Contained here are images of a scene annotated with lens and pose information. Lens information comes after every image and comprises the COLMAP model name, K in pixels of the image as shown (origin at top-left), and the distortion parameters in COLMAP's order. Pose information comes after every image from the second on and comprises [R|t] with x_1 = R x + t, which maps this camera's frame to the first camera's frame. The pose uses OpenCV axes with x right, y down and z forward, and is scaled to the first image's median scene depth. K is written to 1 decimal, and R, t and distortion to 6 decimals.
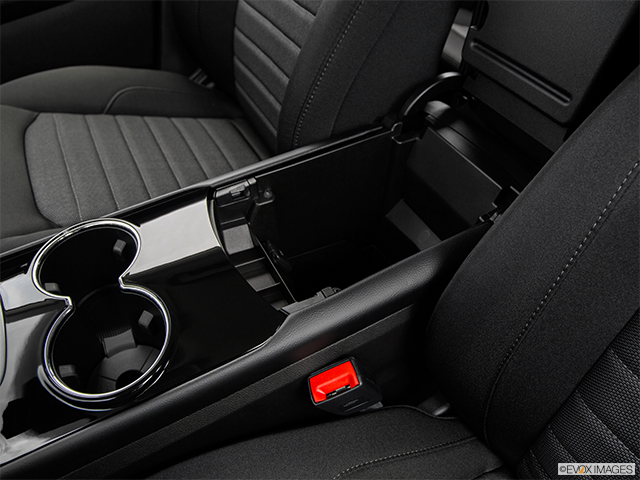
lens RADIAL K [[500.2, 0, 323.7], [0, 500.2, 233.1], [0, 0, 1]] dist [-0.064115, 0.012164]
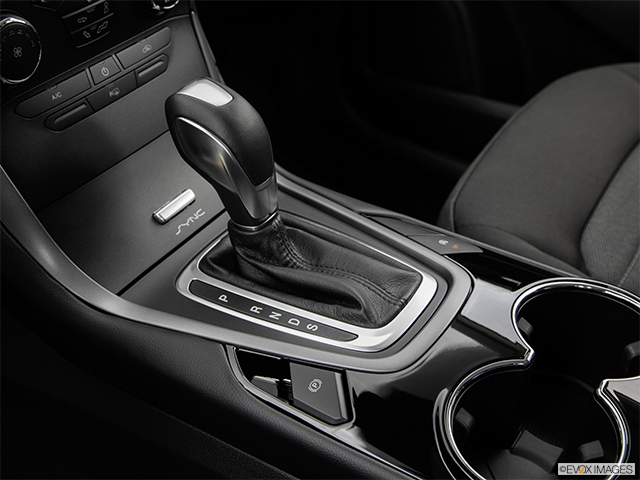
lens RADIAL K [[909.2, 0, 280.2], [0, 909.2, 229.0], [0, 0, 1]] dist [0.100631, 0.000000]
pose [[0.485712, 0.549844, -0.679526, 0.113523], [-0.642737, 0.751520, 0.148682, 0.030673], [0.592430, 0.364540, 0.718427, -0.243064]]
